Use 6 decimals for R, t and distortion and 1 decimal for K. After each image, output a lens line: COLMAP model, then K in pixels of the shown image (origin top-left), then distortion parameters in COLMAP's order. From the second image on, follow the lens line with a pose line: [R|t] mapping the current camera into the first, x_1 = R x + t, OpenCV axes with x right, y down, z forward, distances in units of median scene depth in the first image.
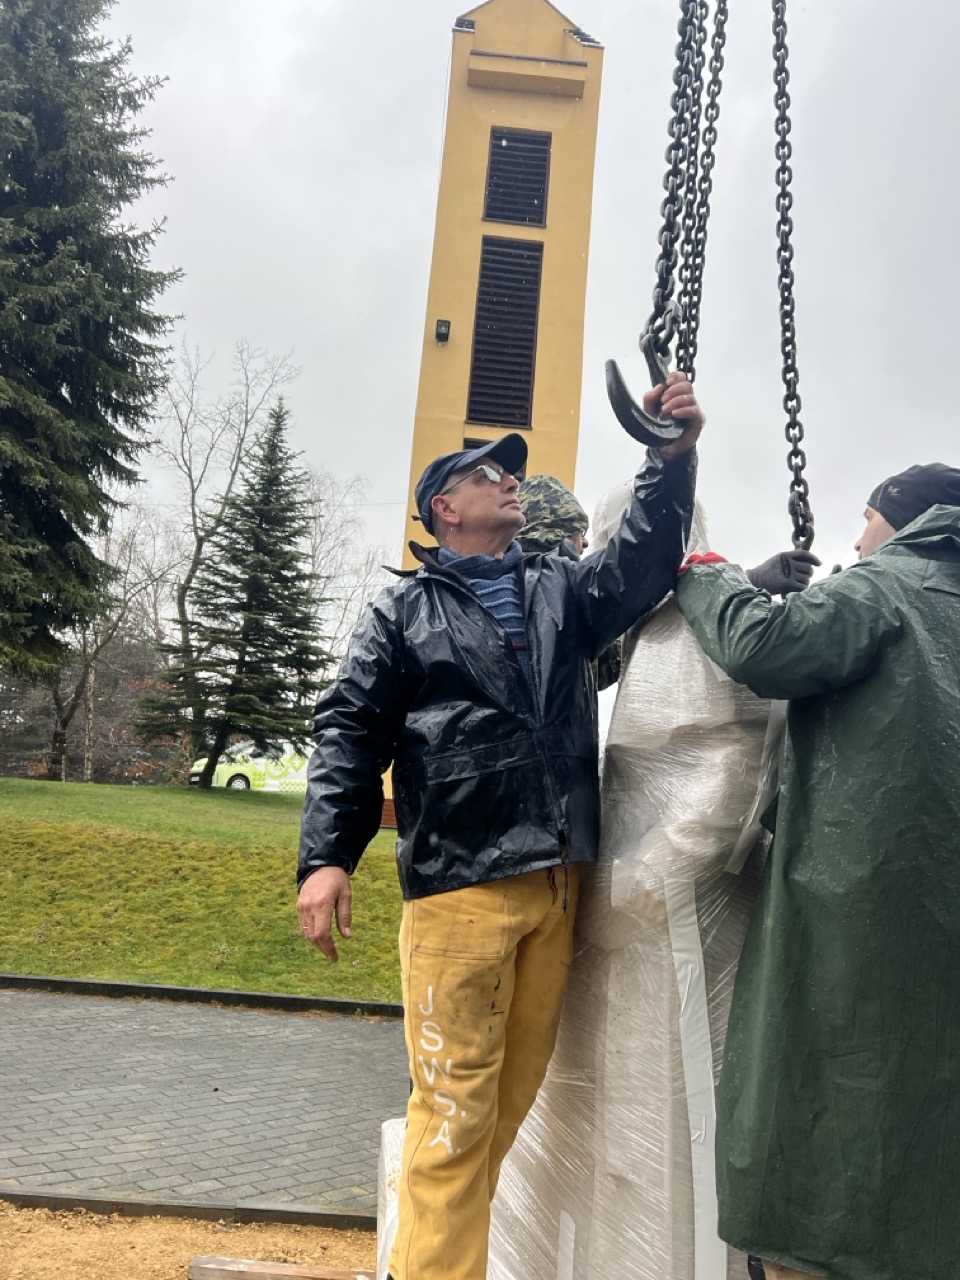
lens RADIAL K [[955.6, 0, 458.4], [0, 955.6, 626.4], [0, 0, 1]] dist [0.044464, -0.051203]
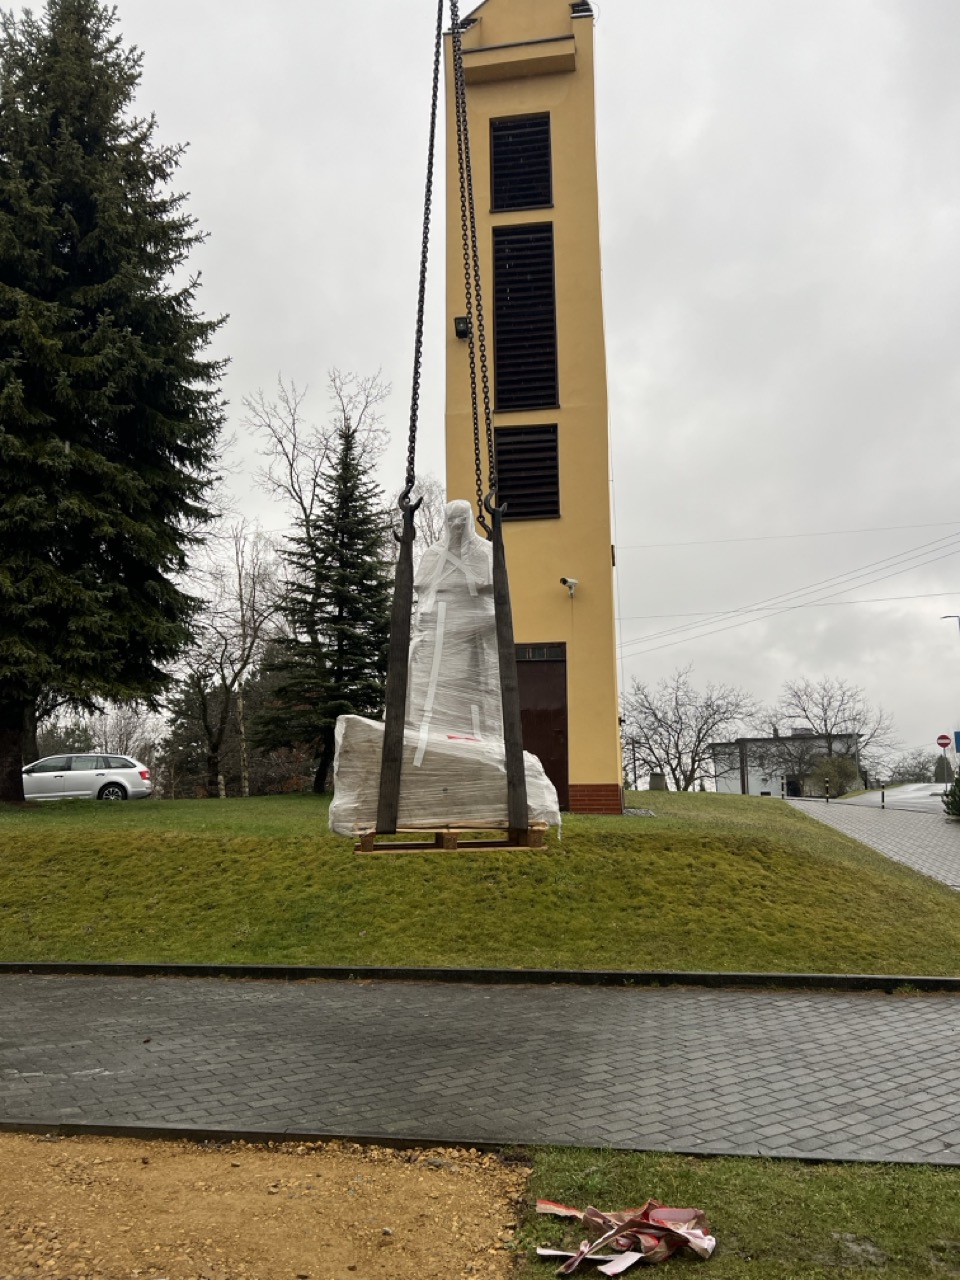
lens RADIAL K [[955.6, 0, 483.1], [0, 955.6, 632.6], [0, 0, 1]] dist [0.044464, -0.051203]
pose [[0.974541, -0.127515, -0.184420, 0.168313], [0.129054, 0.991631, -0.003685, 0.024341], [0.183346, -0.020209, 0.982841, -0.013864]]
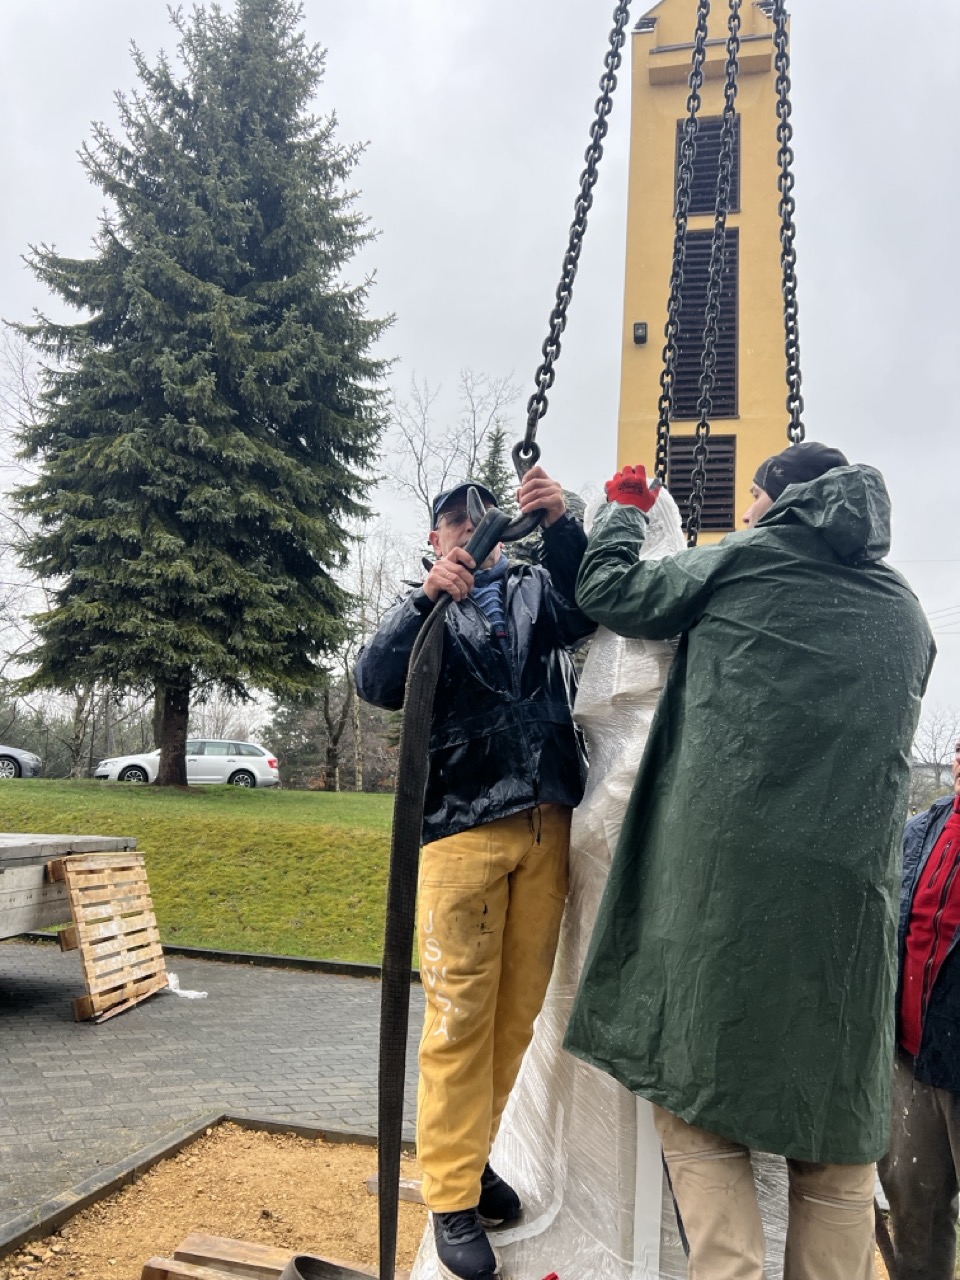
lens RADIAL K [[955.6, 0, 471.7], [0, 955.6, 635.1], [0, 0, 1]] dist [0.044464, -0.051203]
pose [[0.964057, -0.074487, -0.255040, 0.050476], [0.074668, 0.997168, -0.008988, 0.003911], [0.254987, -0.010378, 0.966889, -0.027295]]
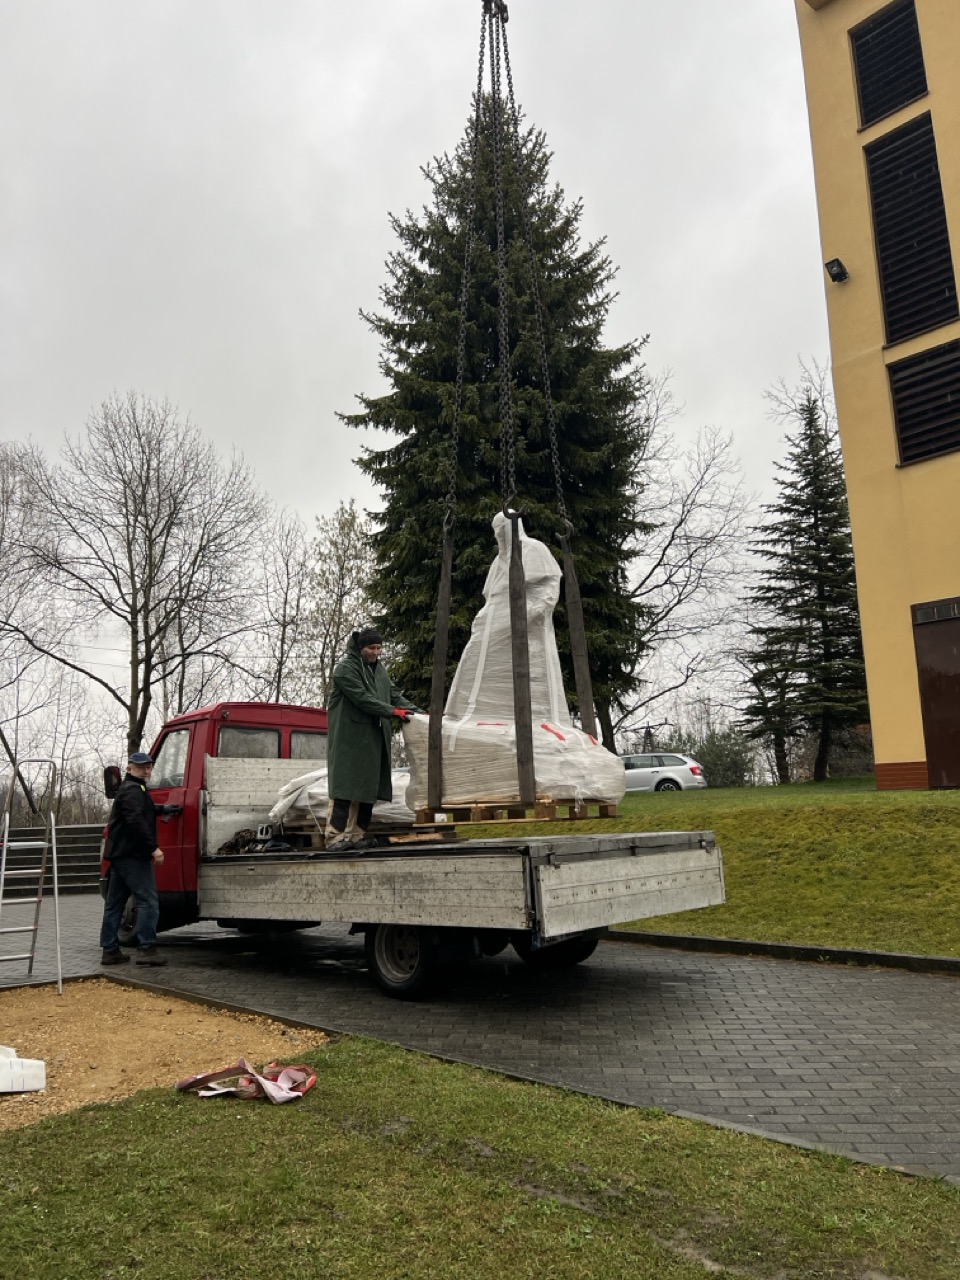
lens RADIAL K [[955.6, 0, 506.8], [0, 955.6, 649.1], [0, 0, 1]] dist [0.044464, -0.051203]
pose [[0.627262, -0.241641, -0.740373, 0.428493], [0.243915, 0.963775, -0.107904, 0.082654], [0.739627, -0.112904, 0.663479, 0.089683]]
